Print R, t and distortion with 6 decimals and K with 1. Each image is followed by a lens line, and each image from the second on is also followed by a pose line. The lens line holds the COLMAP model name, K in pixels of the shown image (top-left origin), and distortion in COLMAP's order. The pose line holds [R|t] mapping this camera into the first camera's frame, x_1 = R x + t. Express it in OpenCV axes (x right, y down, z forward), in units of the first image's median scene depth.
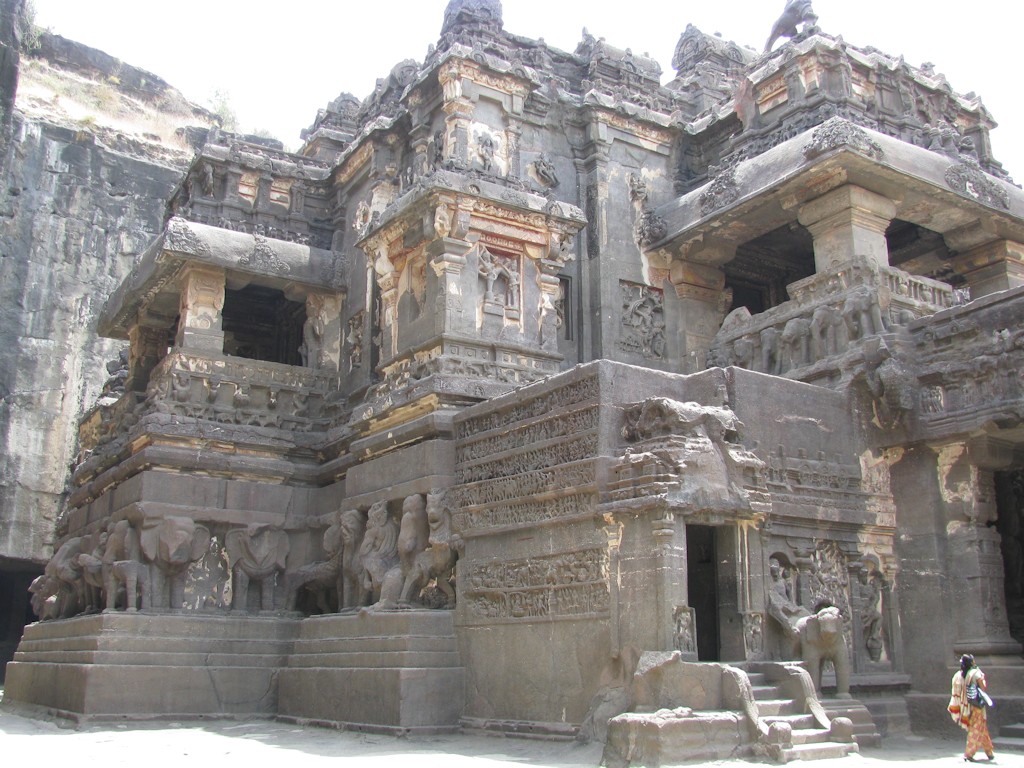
lens RADIAL K [[1094.1, 0, 512.0], [0, 1094.1, 384.0], [0, 0, 1]] dist [-0.205885, 0.249382]
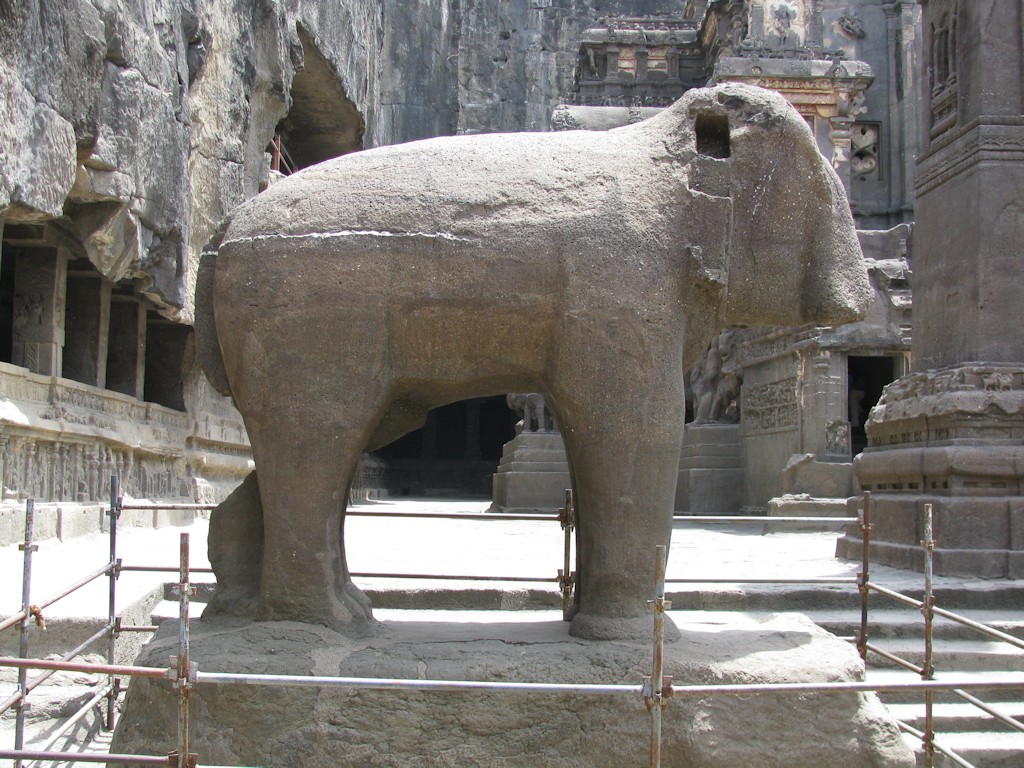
lens RADIAL K [[1315.2, 0, 512.0], [0, 1315.2, 384.0], [0, 0, 1]] dist [-0.079528, 0.073666]
pose [[0.862928, -0.030624, -0.504398, 0.399087], [0.119786, 0.982109, 0.145305, -0.076431], [0.490924, -0.185807, 0.851157, -0.353697]]
